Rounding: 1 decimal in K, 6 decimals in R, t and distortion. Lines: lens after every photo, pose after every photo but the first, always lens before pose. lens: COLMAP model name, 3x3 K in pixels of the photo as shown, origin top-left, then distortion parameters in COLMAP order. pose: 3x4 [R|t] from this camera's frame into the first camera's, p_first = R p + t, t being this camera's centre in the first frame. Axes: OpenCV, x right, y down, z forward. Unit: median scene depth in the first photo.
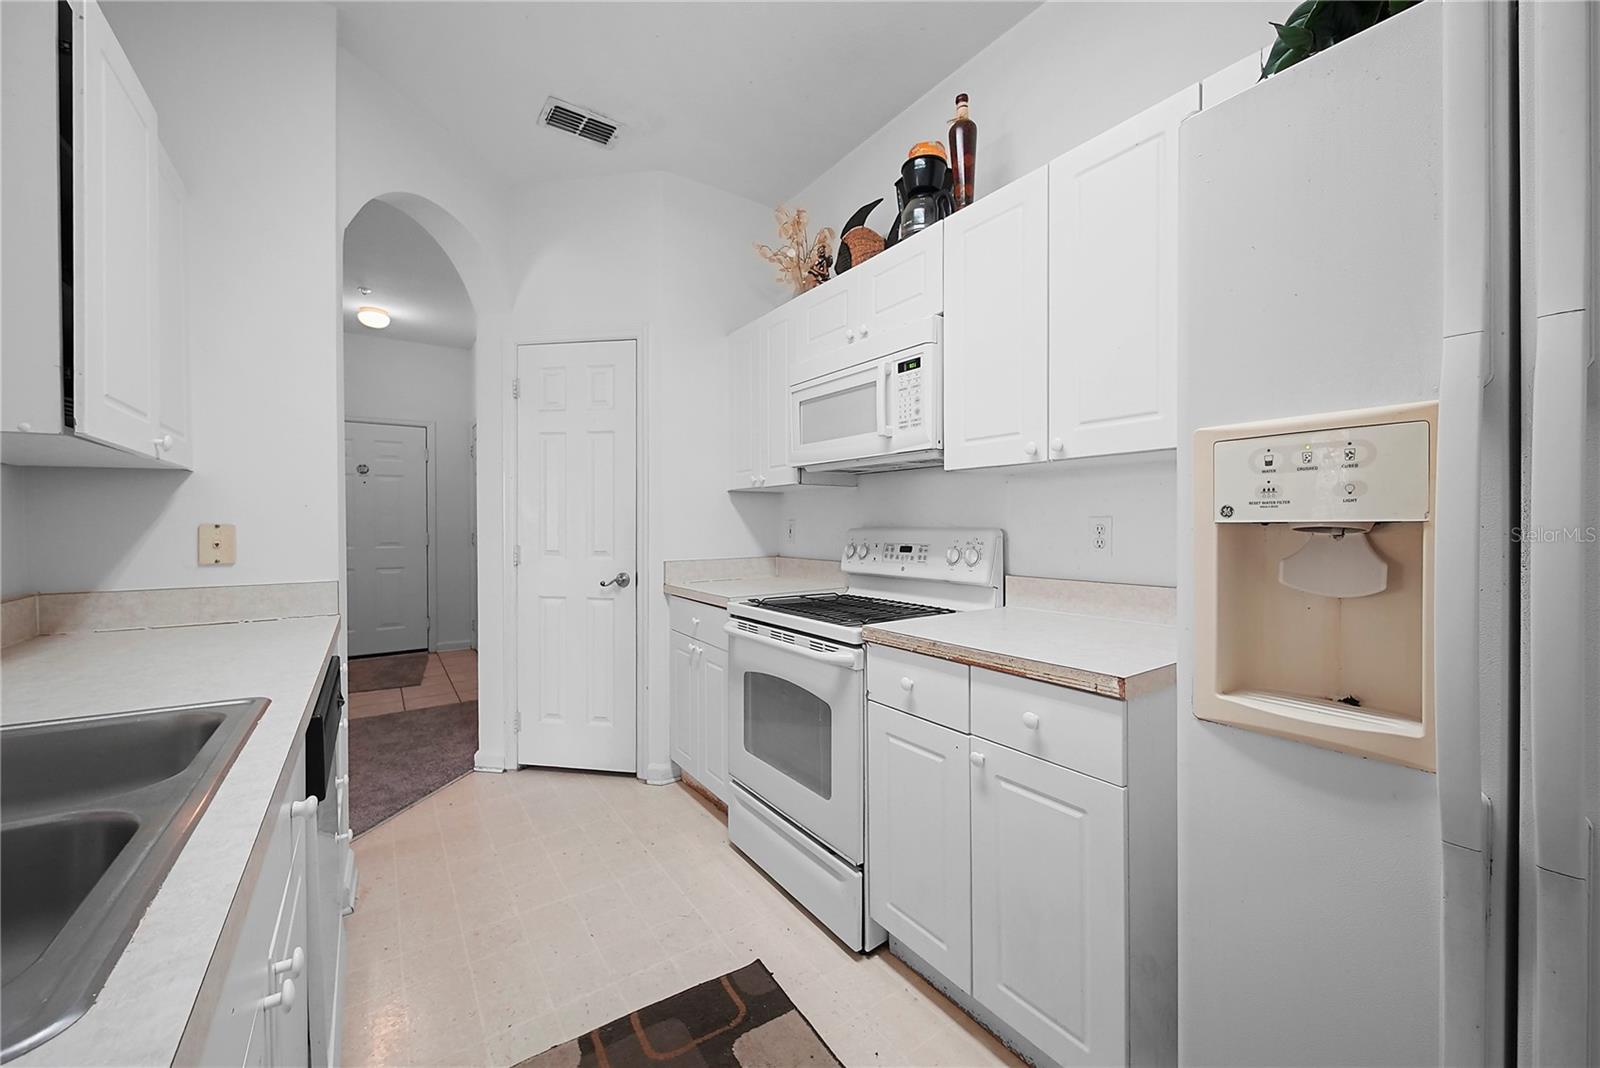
lens RADIAL K [[651.7, 0, 800.6], [0, 651.7, 523.0], [0, 0, 1]] dist [-0.000424, -0.001050]
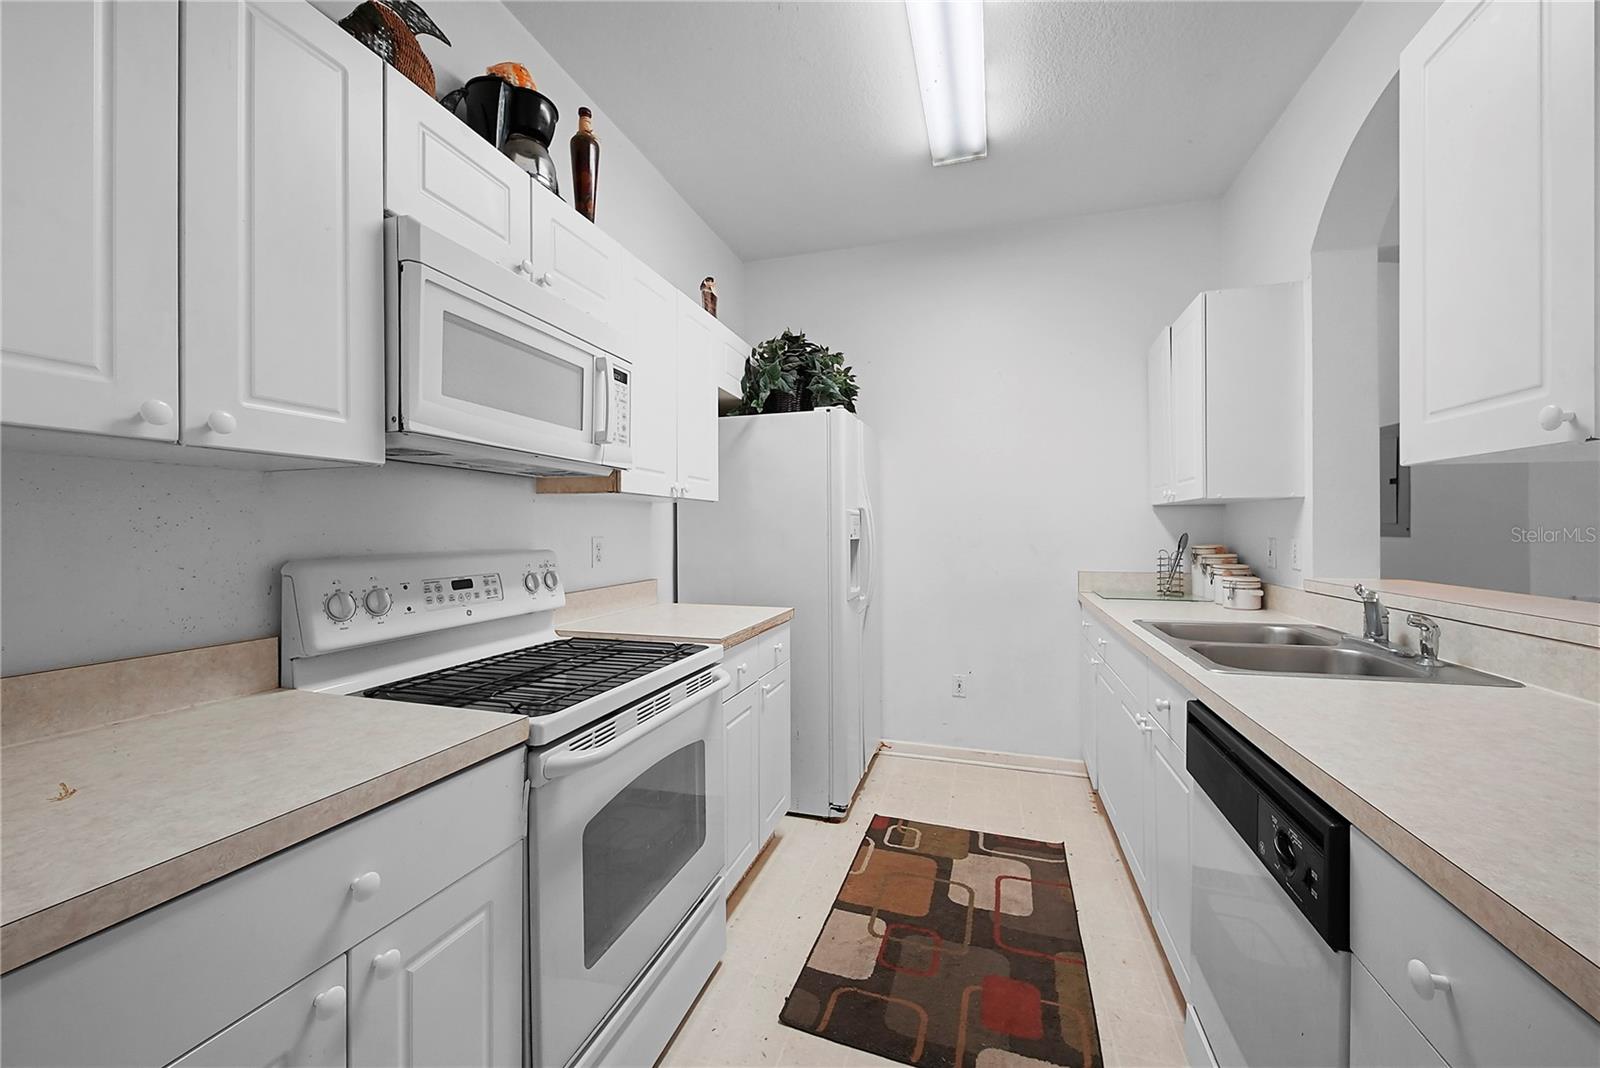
lens RADIAL K [[651.7, 0, 800.6], [0, 651.7, 523.0], [0, 0, 1]] dist [-0.000424, -0.001050]
pose [[-0.647605, 0.007442, 0.761940, -0.602678], [-0.005337, 0.999883, -0.014302, -0.016779], [-0.761957, -0.013328, -0.647490, 1.195746]]
